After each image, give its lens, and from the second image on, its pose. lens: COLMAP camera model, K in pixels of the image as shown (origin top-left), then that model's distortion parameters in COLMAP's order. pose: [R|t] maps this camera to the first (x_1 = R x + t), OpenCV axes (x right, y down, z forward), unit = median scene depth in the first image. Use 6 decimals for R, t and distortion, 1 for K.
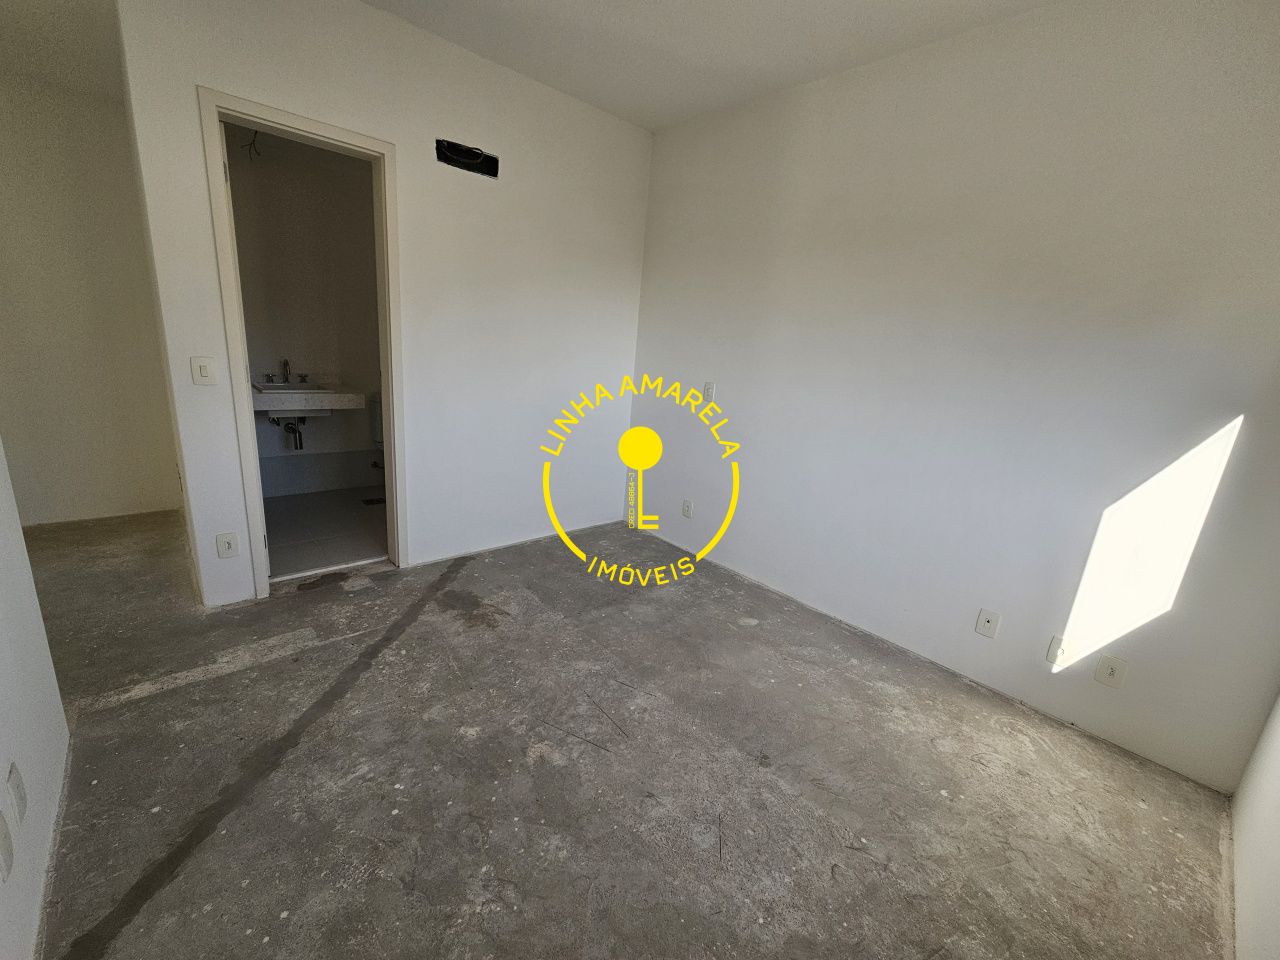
lens RADIAL K [[528.3, 0, 645.4], [0, 528.3, 479.2], [0, 0, 1]] dist [-0.000310, 0.000008]
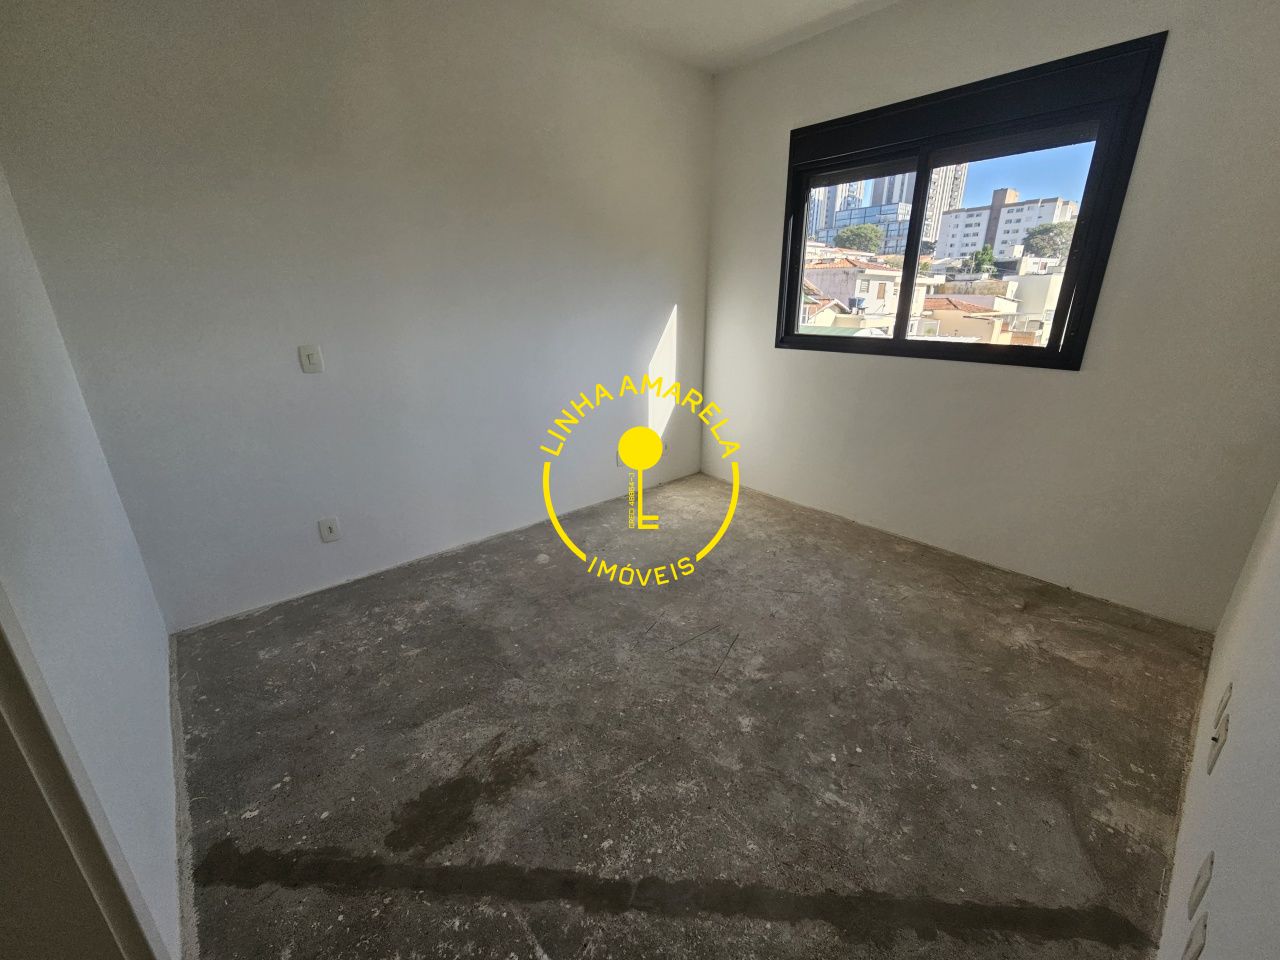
lens RADIAL K [[528.3, 0, 645.4], [0, 528.3, 482.2], [0, 0, 1]] dist [-0.000310, 0.000008]
pose [[0.014623, -0.409047, 0.912396, -1.006006], [0.252520, 0.884426, 0.392460, -0.322335], [-0.967481, 0.224659, 0.116226, 0.945613]]
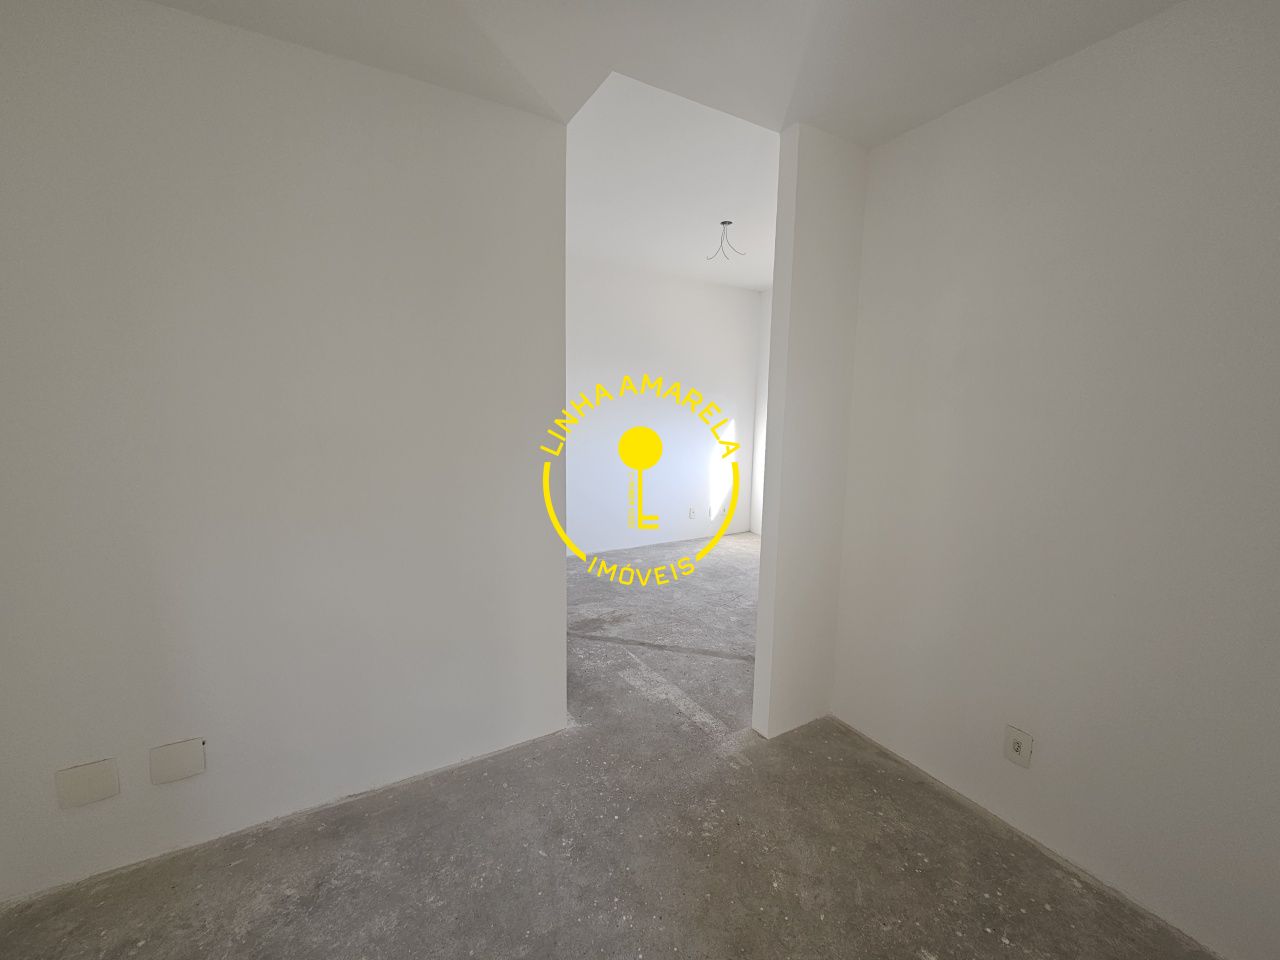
lens RADIAL K [[528.3, 0, 645.6], [0, 528.3, 480.8], [0, 0, 1]] dist [-0.000310, 0.000008]
pose [[0.206172, -0.207995, 0.956154, -2.079985], [0.246619, 0.956649, 0.154925, -0.368886], [-0.946928, 0.203865, 0.248530, 0.707433]]
